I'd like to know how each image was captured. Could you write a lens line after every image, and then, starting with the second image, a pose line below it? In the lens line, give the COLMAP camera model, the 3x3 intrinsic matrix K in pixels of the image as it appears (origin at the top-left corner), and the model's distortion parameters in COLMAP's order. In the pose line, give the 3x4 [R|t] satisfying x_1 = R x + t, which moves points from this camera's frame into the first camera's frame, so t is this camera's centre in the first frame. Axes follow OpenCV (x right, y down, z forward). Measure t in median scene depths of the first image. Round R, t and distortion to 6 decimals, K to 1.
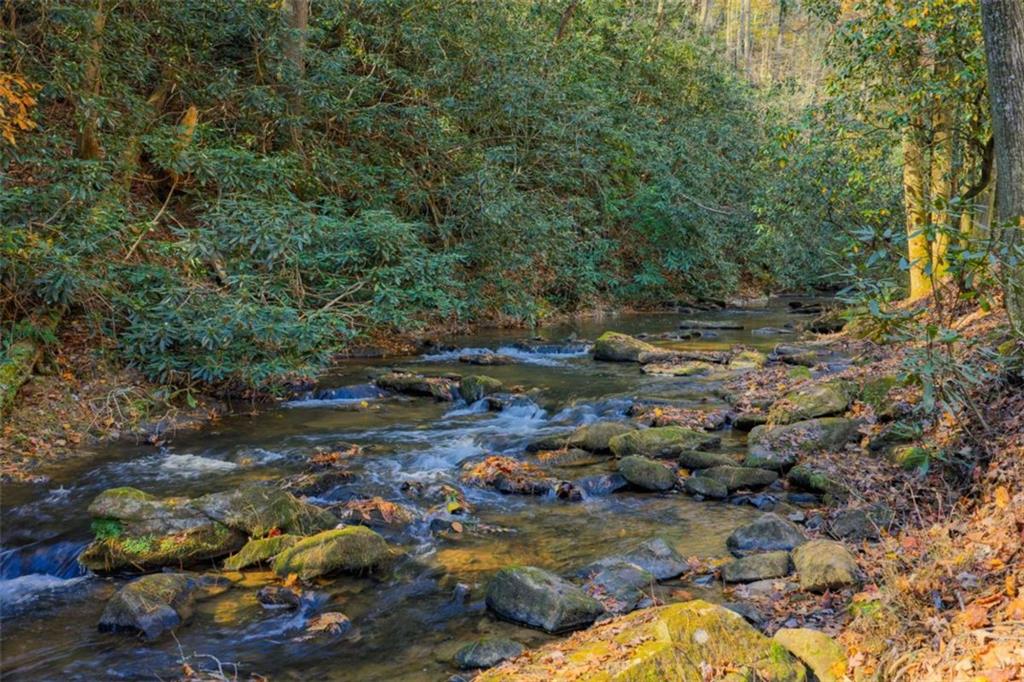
lens RADIAL K [[845.7, 0, 517.6], [0, 845.7, 335.0], [0, 0, 1]] dist [0.012156, -0.020276]
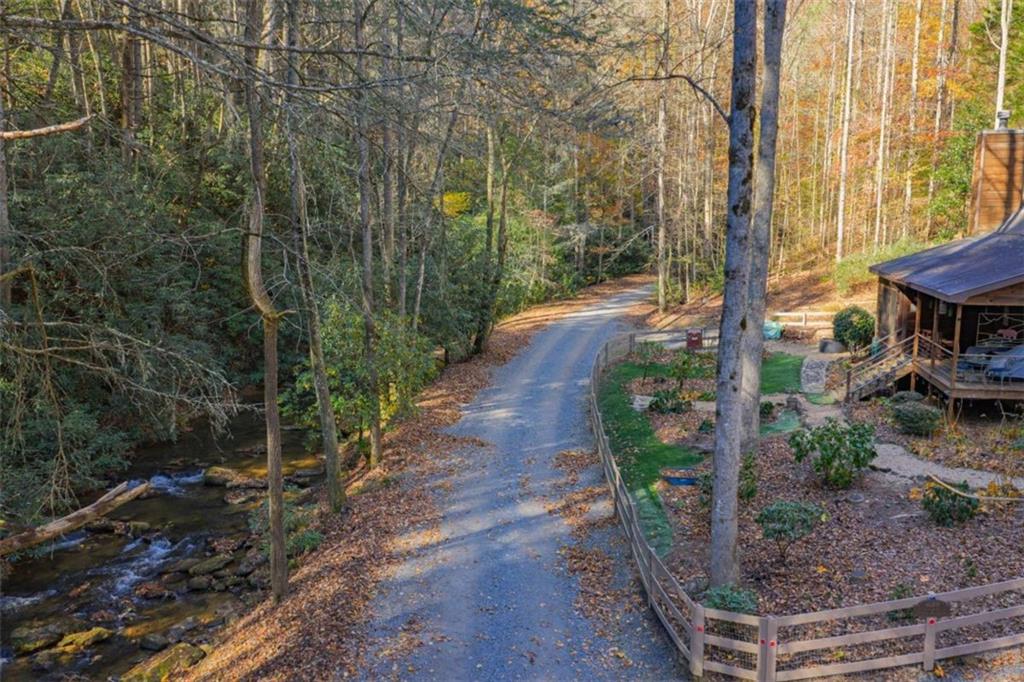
lens RADIAL K [[845.2, 0, 510.4], [0, 845.2, 344.5], [0, 0, 1]] dist [0.015539, -0.031125]
pose [[0.937297, -0.061326, 0.343094, 0.187998], [0.030490, 0.995052, 0.094562, -0.839540], [-0.347196, -0.078172, 0.934529, -1.905519]]
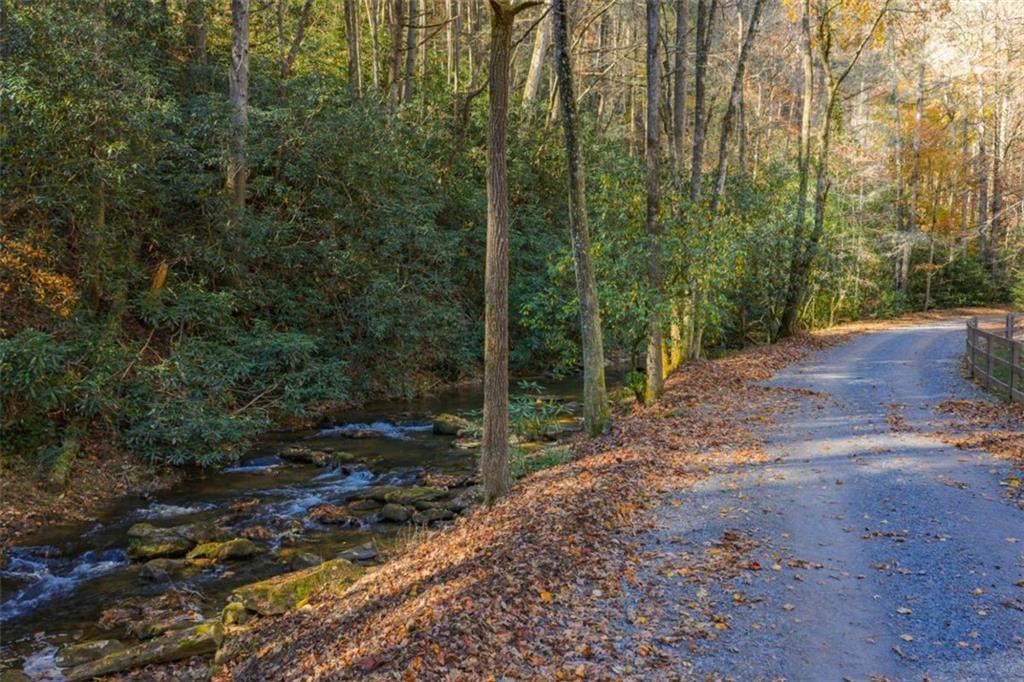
lens RADIAL K [[845.2, 0, 507.5], [0, 845.2, 342.1], [0, 0, 1]] dist [0.015539, -0.031125]
pose [[0.999407, -0.003870, 0.034224, 0.322898], [0.004632, 0.999742, -0.022219, -0.184423], [-0.034129, 0.022364, 0.999167, -0.964915]]
